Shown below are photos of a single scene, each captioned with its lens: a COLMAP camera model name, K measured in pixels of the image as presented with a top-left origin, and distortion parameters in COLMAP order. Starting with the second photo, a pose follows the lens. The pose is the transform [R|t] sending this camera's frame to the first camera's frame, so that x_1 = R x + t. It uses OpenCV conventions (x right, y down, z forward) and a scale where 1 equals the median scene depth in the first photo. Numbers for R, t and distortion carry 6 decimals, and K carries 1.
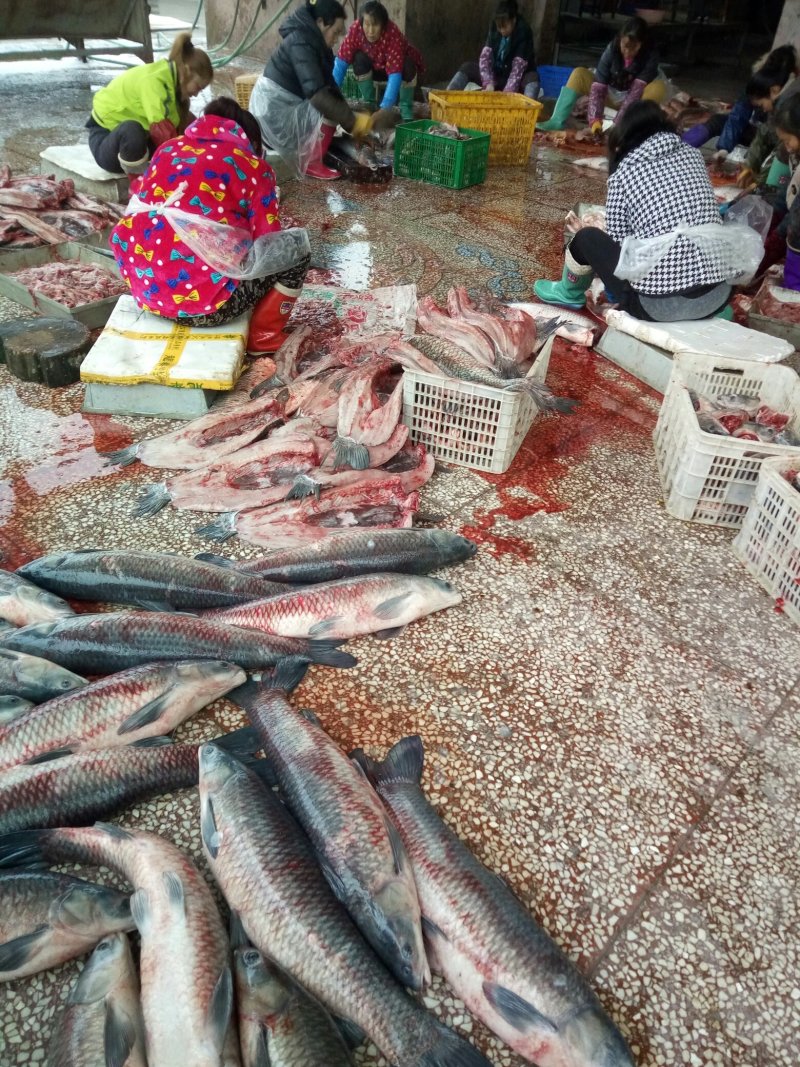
lens RADIAL K [[801.1, 0, 408.1], [0, 801.1, 533.7], [0, 0, 1]] dist [0.001669, -0.009747]
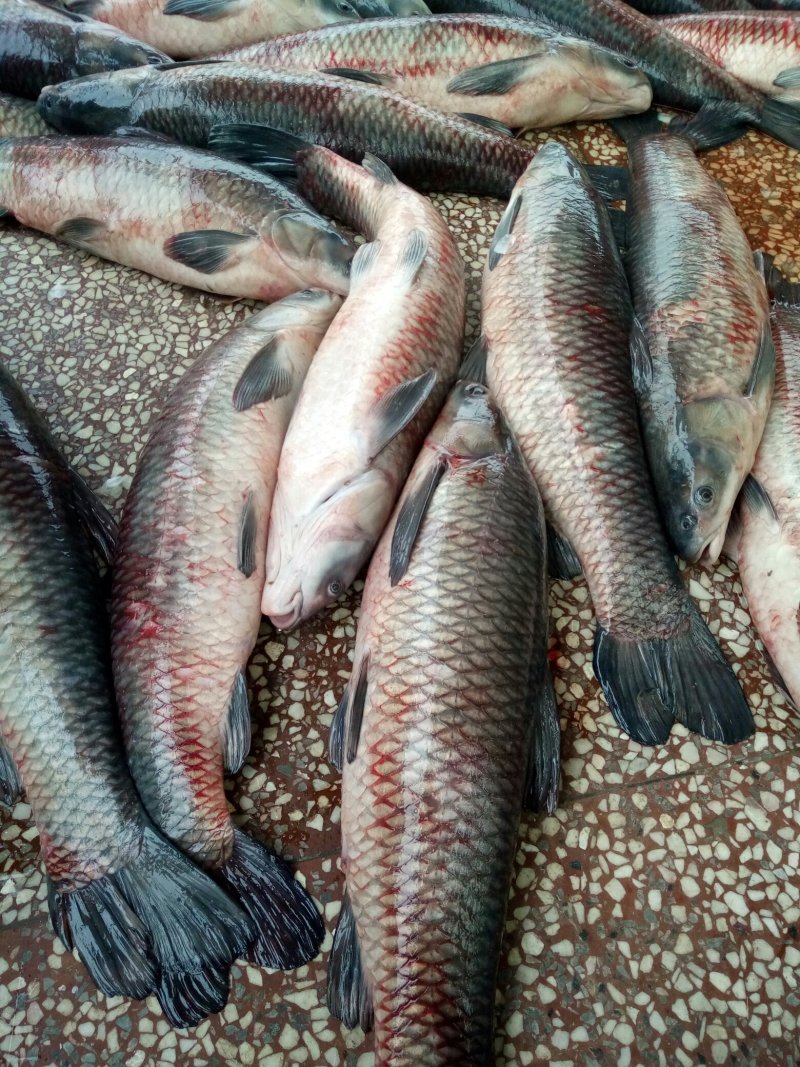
lens RADIAL K [[801.1, 0, 408.1], [0, 801.1, 533.7], [0, 0, 1]] dist [0.001669, -0.009747]
pose [[0.804522, 0.471012, -0.361790, 0.048700], [-0.316043, 0.855260, 0.410666, 0.357574], [0.502853, -0.216049, 0.836936, 0.378669]]
